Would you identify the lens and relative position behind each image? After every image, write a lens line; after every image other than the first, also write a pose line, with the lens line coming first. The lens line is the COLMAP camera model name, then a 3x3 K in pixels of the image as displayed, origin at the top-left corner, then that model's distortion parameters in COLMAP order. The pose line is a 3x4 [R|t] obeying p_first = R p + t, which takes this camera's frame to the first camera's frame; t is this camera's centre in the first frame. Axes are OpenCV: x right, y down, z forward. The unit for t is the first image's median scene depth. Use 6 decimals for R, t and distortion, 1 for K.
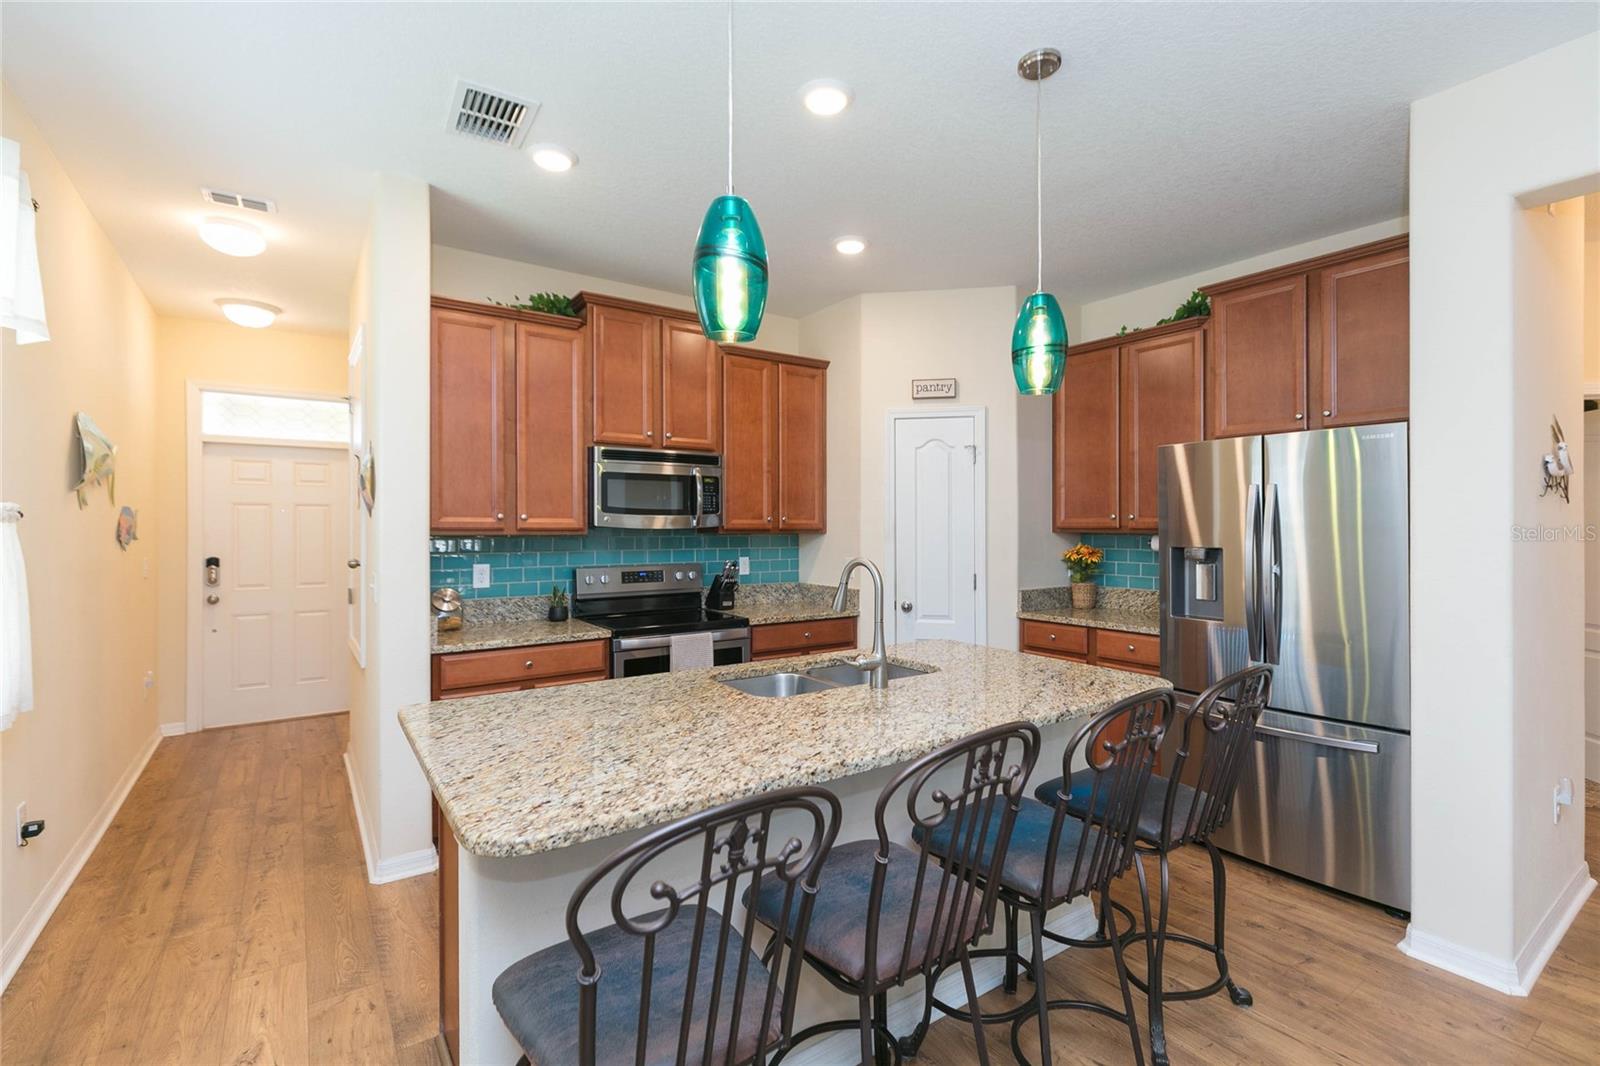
lens RADIAL K [[730.0, 0, 816.9], [0, 730.0, 523.8], [0, 0, 1]] dist [0.003718, -0.002754]
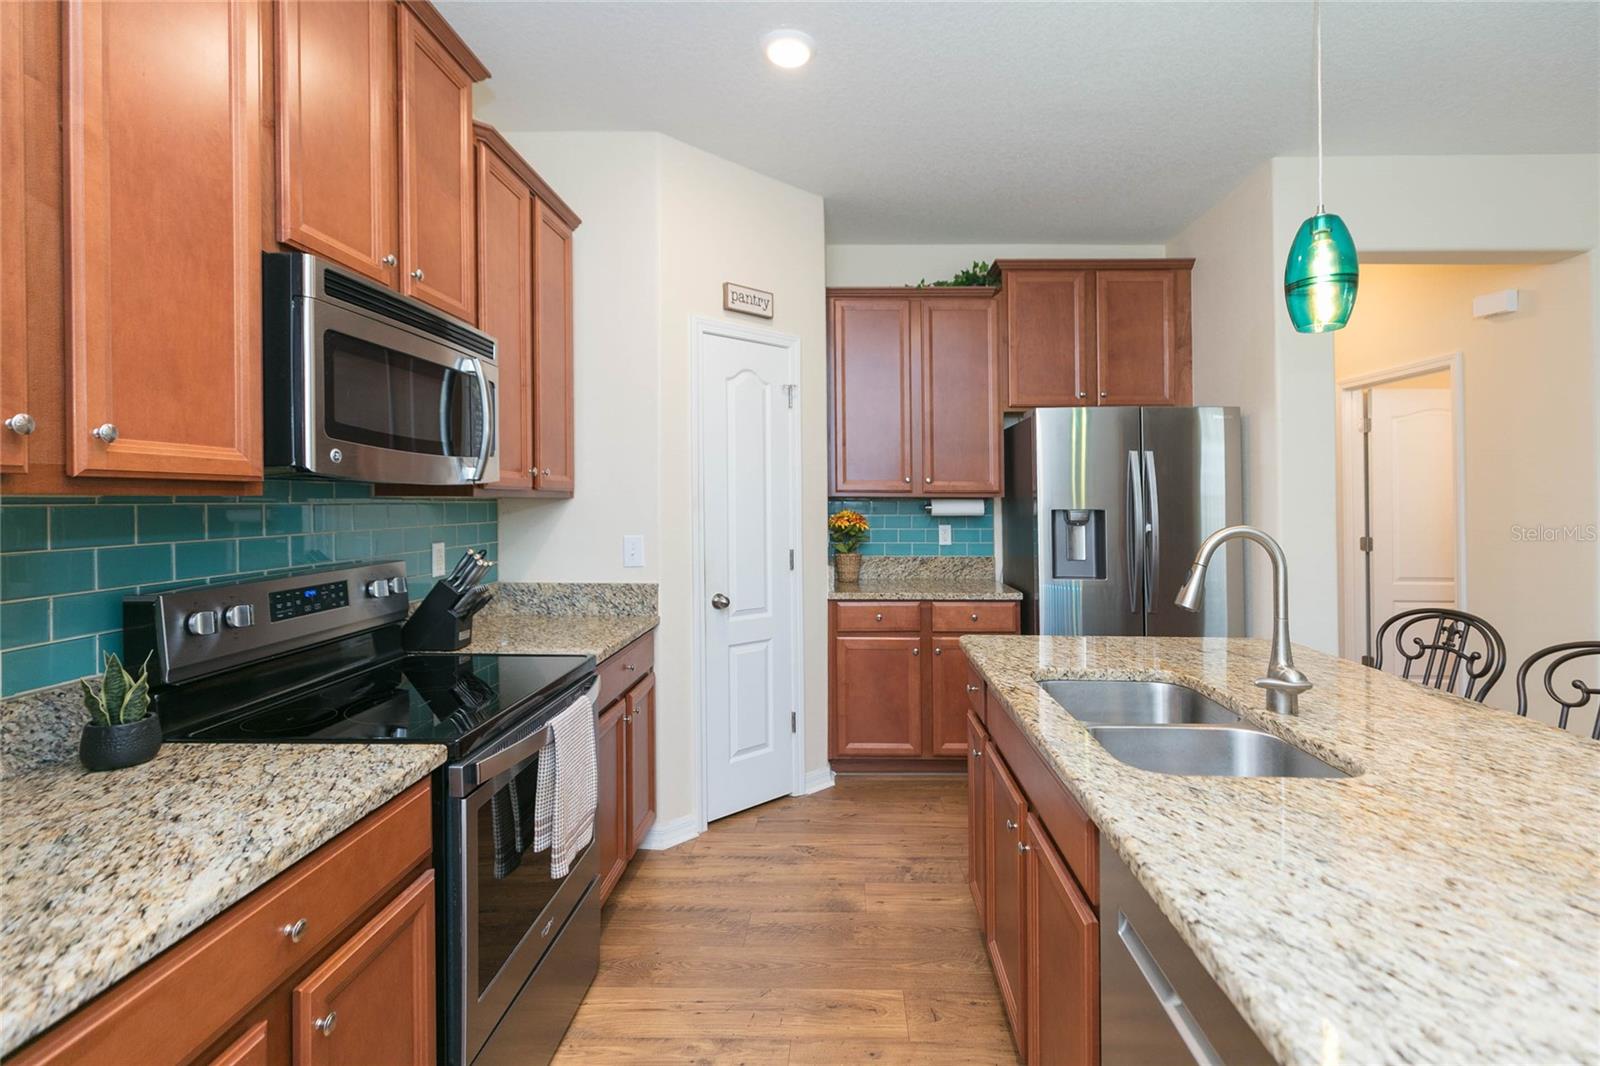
lens RADIAL K [[730.0, 0, 839.8], [0, 730.0, 488.8], [0, 0, 1]] dist [0.003718, -0.002754]
pose [[0.590884, 0.011830, 0.806670, -0.426293], [-0.008012, 0.999929, -0.008795, 0.011503], [-0.806717, -0.001266, 0.590937, 0.555975]]
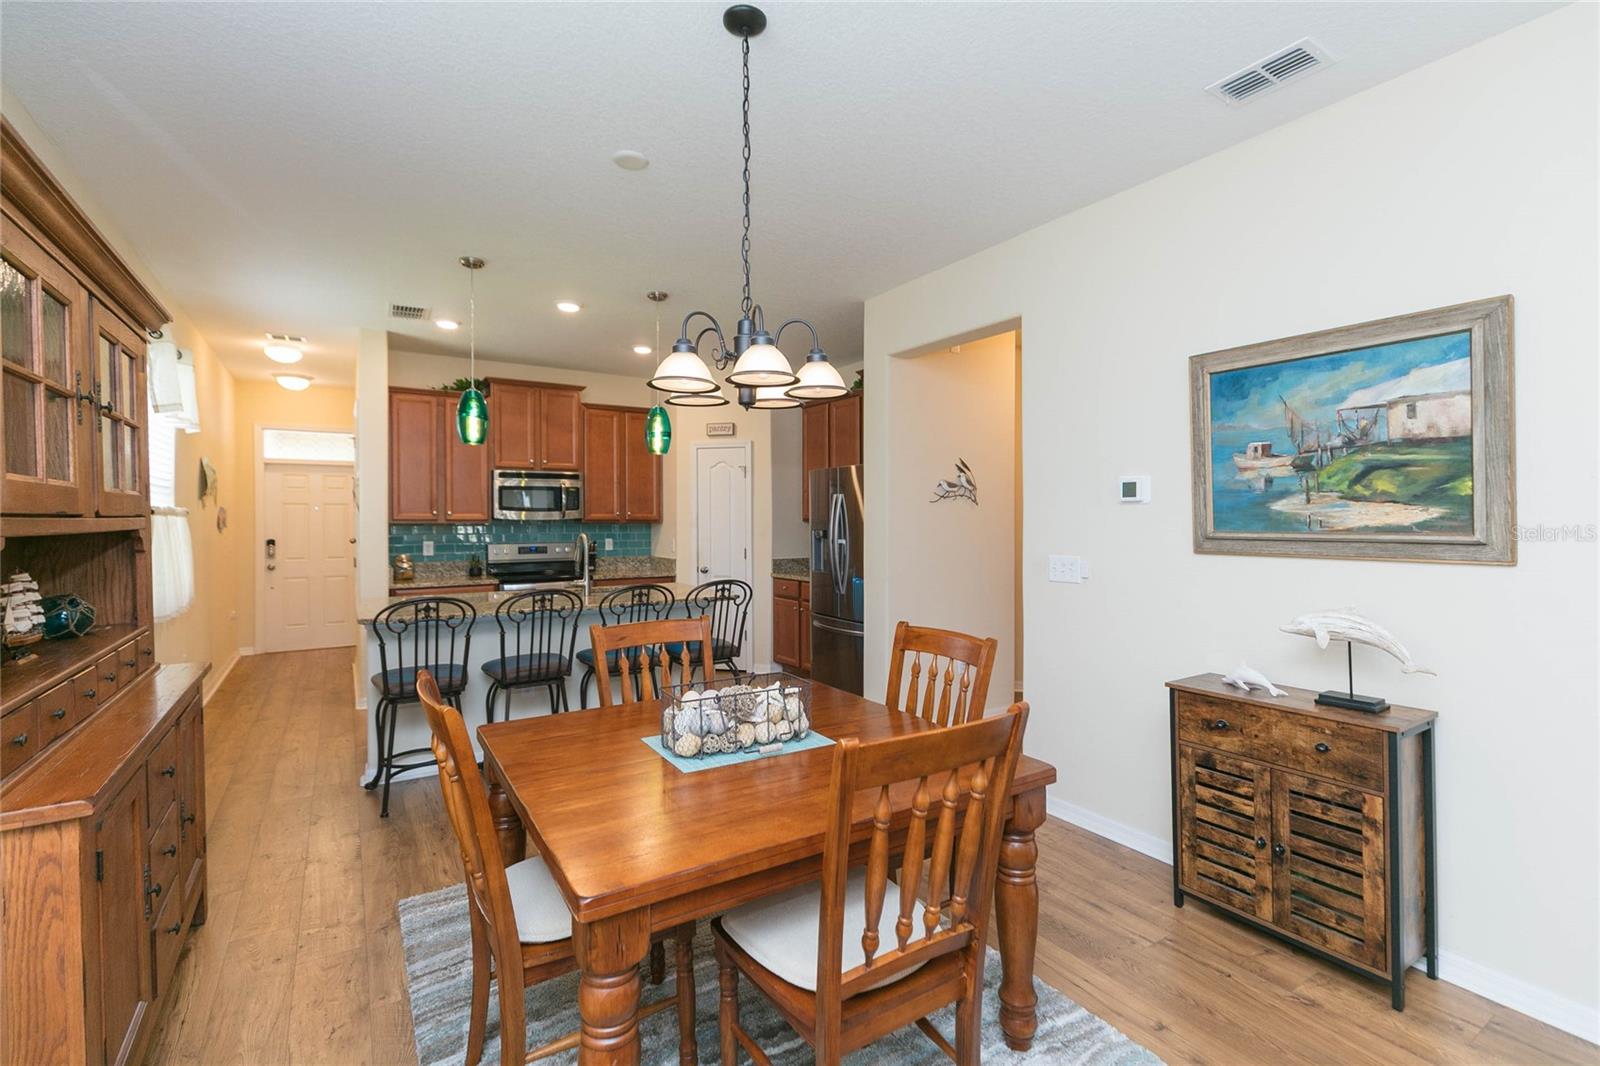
lens RADIAL K [[730.0, 0, 813.0], [0, 730.0, 517.7], [0, 0, 1]] dist [0.003718, -0.002754]
pose [[0.998871, -0.001484, -0.047481, 0.484726], [0.001760, 0.999982, 0.005770, -0.006485], [0.047471, -0.005847, 0.998855, -0.606277]]
